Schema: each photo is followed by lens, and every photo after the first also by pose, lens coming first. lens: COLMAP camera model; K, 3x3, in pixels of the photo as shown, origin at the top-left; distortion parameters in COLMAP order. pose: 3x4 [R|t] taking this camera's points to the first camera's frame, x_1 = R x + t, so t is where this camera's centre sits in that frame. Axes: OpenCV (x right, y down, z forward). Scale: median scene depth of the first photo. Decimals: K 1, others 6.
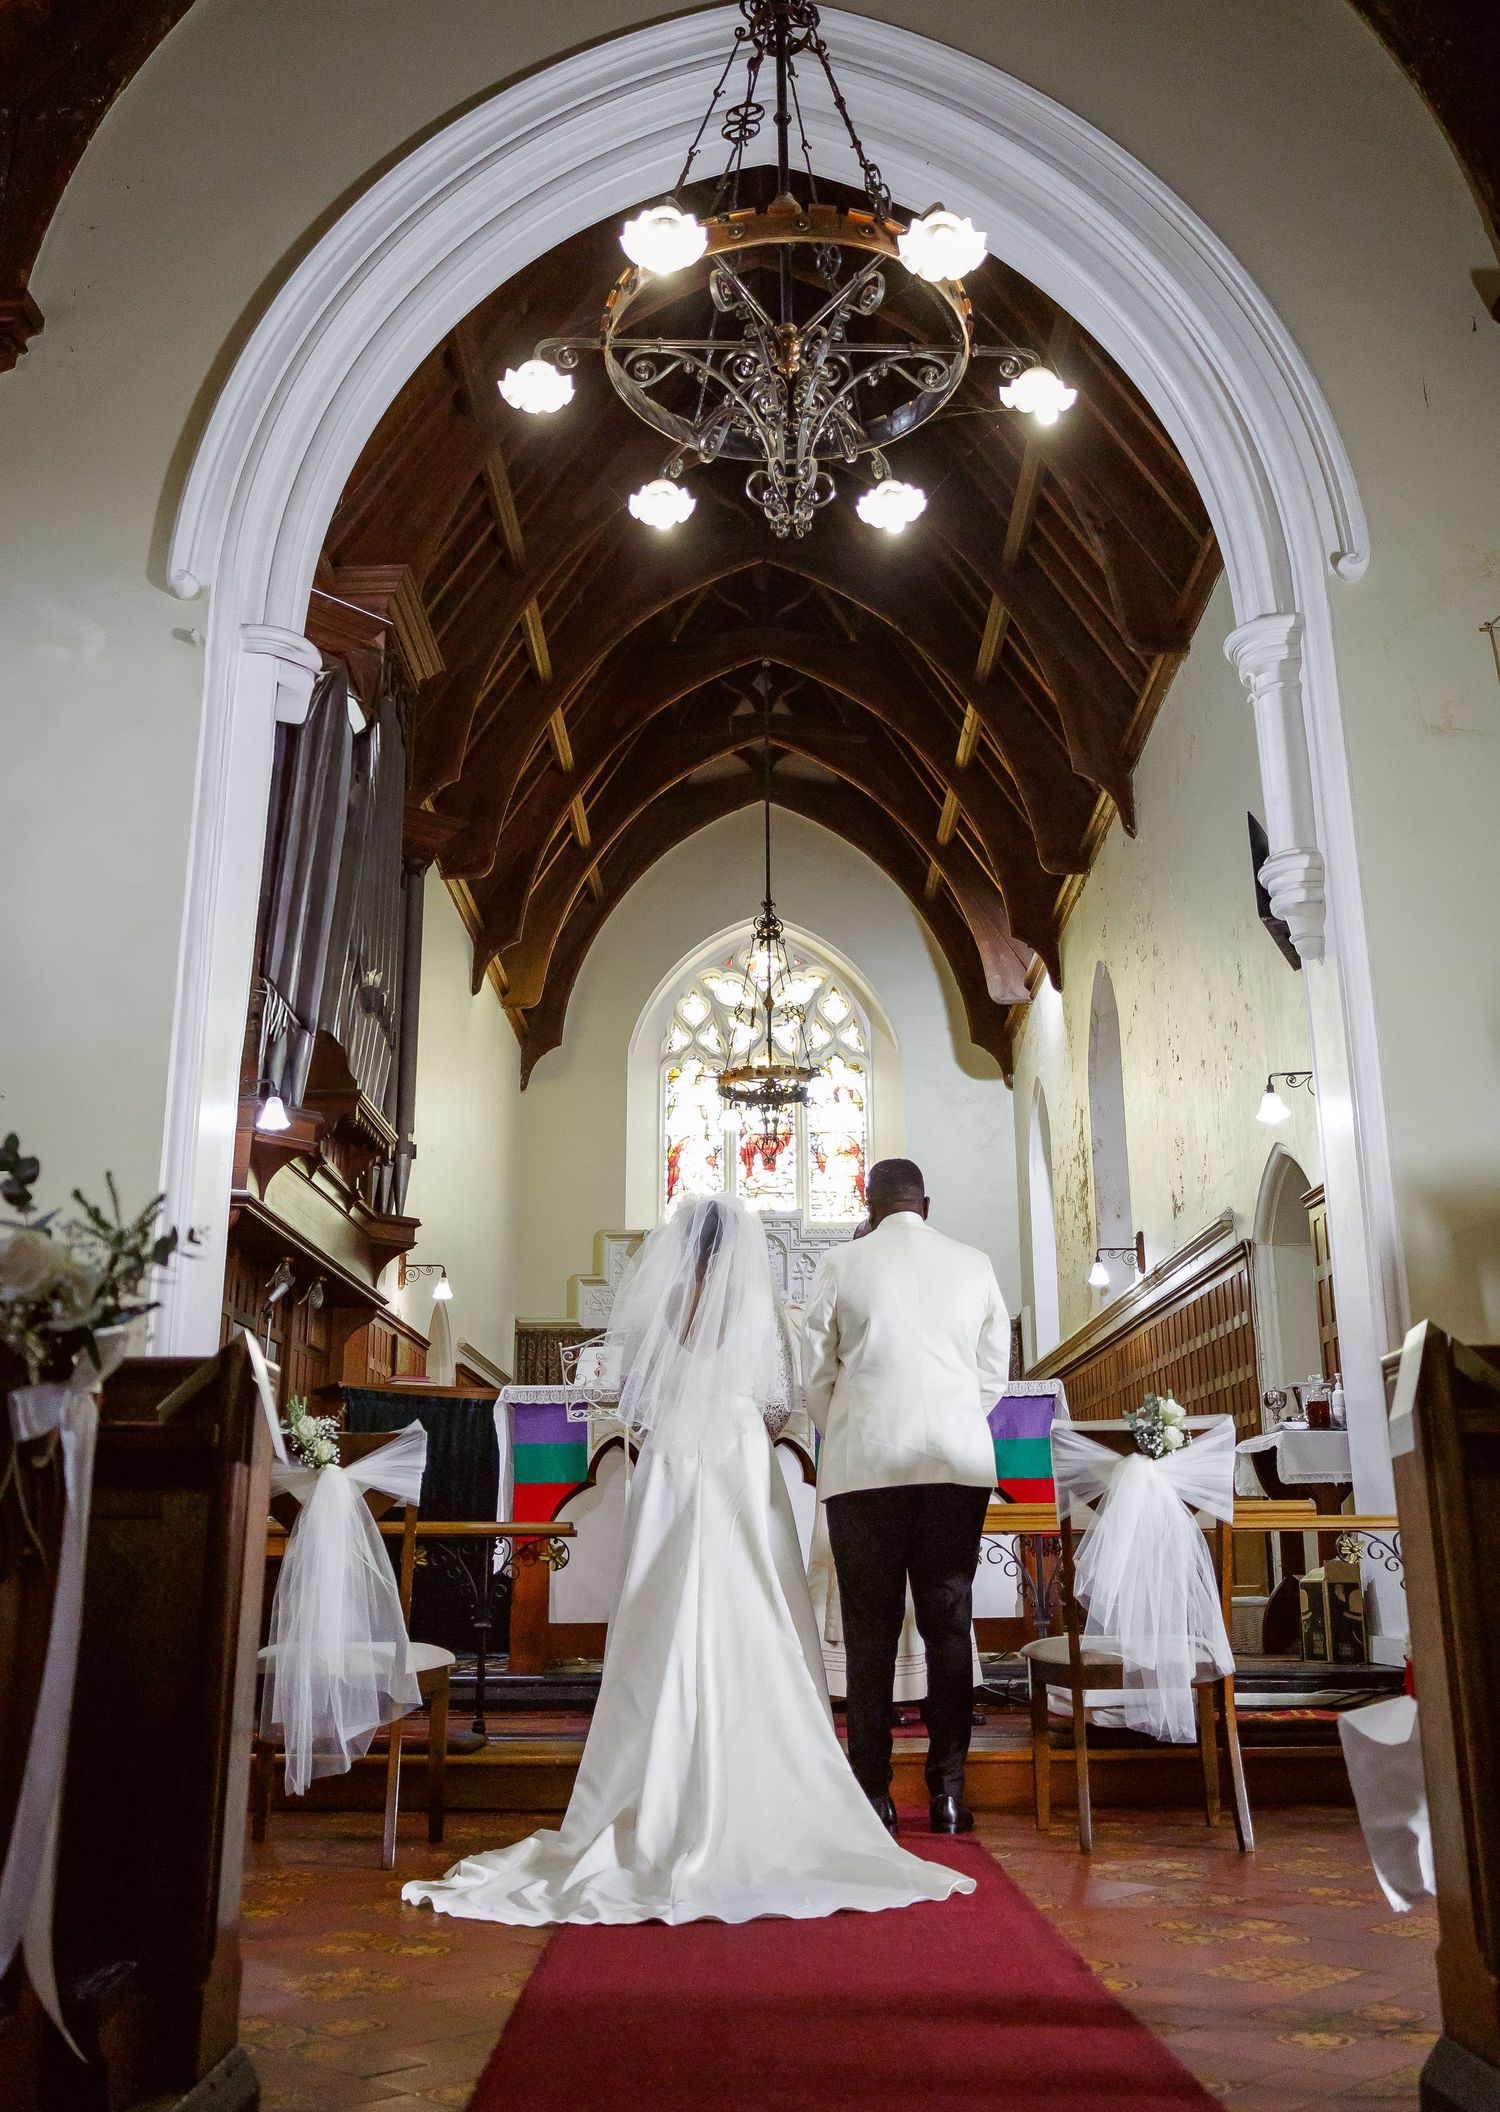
lens RADIAL K [[1901.4, 0, 744.3], [0, 1901.4, 985.8], [0, 0, 1]] dist [-0.033389, 0.000415]
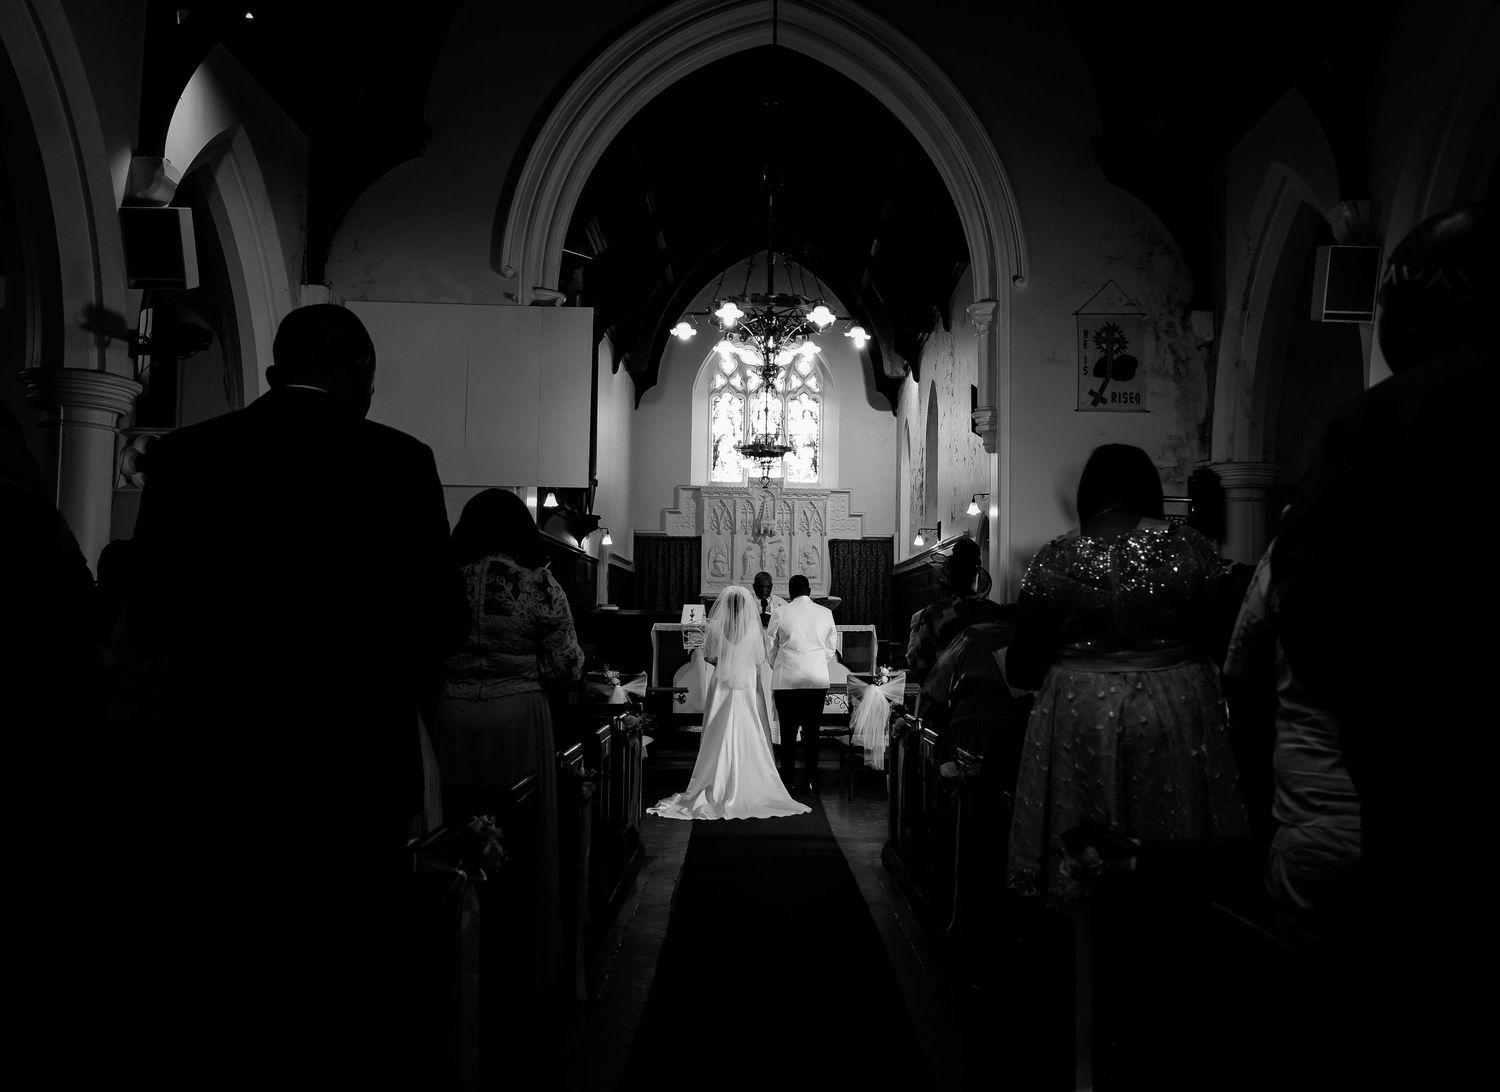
lens RADIAL K [[1282.7, 0, 843.0], [0, 1282.7, 549.4], [0, 0, 1]] dist [-0.007208, -0.001537]
pose [[0.997305, 0.019811, 0.070643, 0.000332], [-0.036798, 0.968056, 0.248019, -0.239769], [-0.063473, -0.249950, 0.966176, -0.483898]]
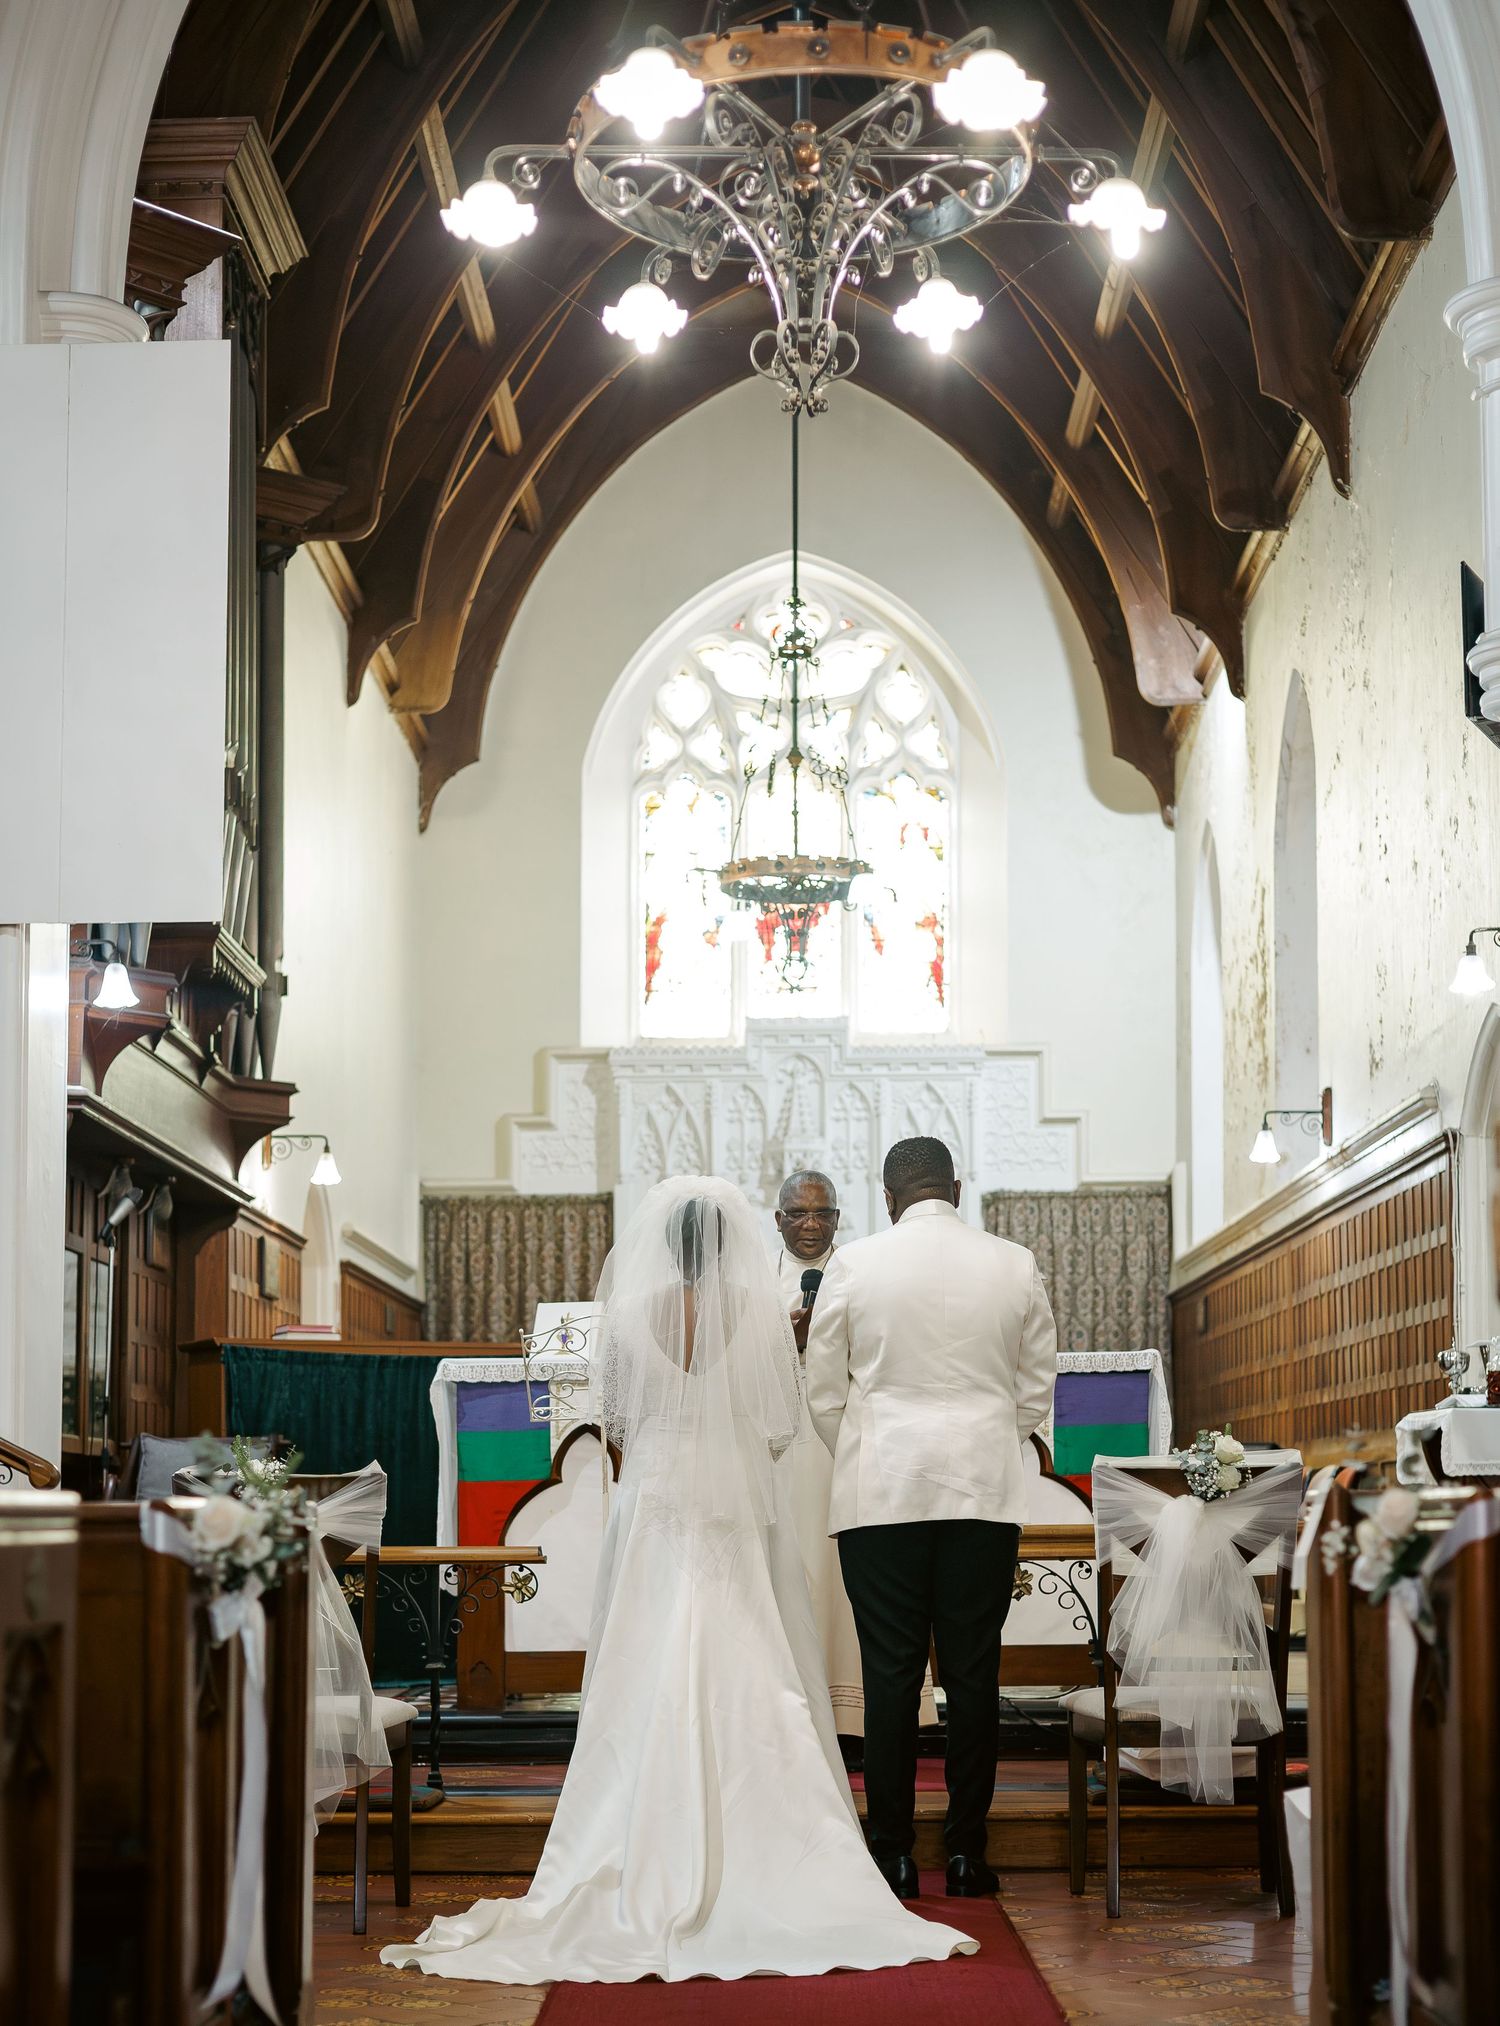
lens RADIAL K [[3222.9, 0, 854.7], [0, 3222.9, 1264.7], [0, 0, 1]] dist [-0.006034, -0.072423]
pose [[0.999621, 0.004414, 0.027159, 0.004657], [-0.010417, 0.974293, 0.225046, -0.089670], [-0.025467, -0.225243, 0.973970, -0.201637]]
